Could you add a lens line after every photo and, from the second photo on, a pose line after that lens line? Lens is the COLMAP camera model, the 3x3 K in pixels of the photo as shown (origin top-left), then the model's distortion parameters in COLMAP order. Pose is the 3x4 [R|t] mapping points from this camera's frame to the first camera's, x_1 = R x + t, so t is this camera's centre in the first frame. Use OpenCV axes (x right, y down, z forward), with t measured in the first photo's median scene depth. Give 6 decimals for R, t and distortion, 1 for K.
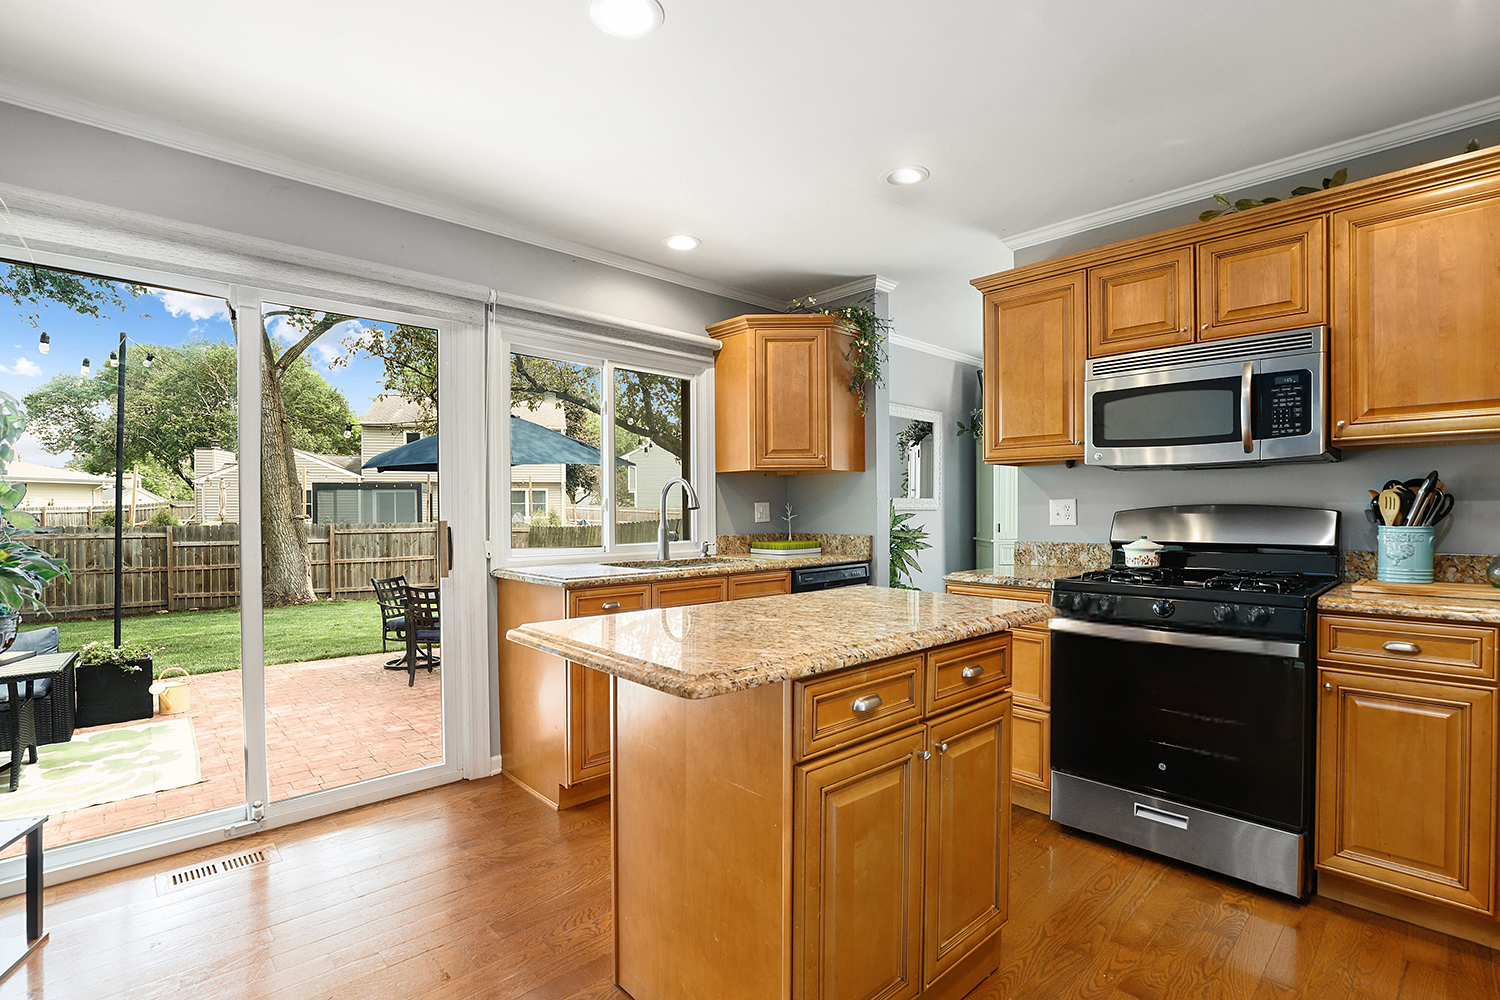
lens RADIAL K [[698.3, 0, 754.2], [0, 698.3, 514.3], [0, 0, 1]] dist [-0.002469, -0.000794]
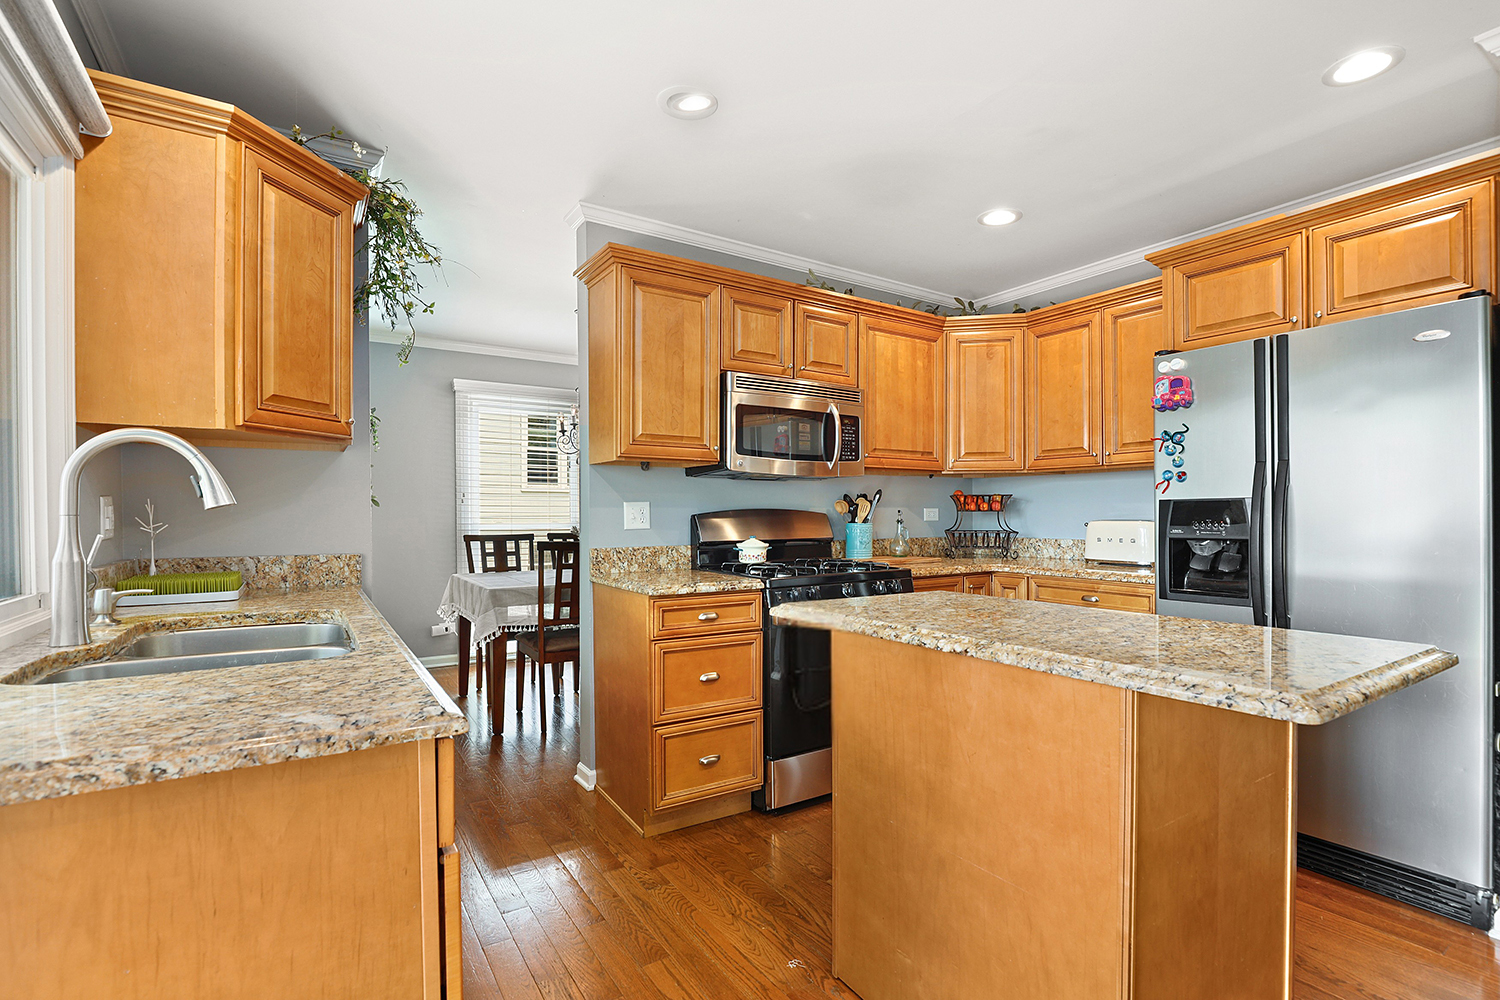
lens RADIAL K [[698.3, 0, 754.2], [0, 698.3, 514.3], [0, 0, 1]] dist [-0.002469, -0.000794]
pose [[0.192004, -0.000535, 0.981394, -0.540318], [0.007766, 0.999969, -0.000974, -0.002779], [-0.981363, 0.007809, 0.192002, 0.738690]]
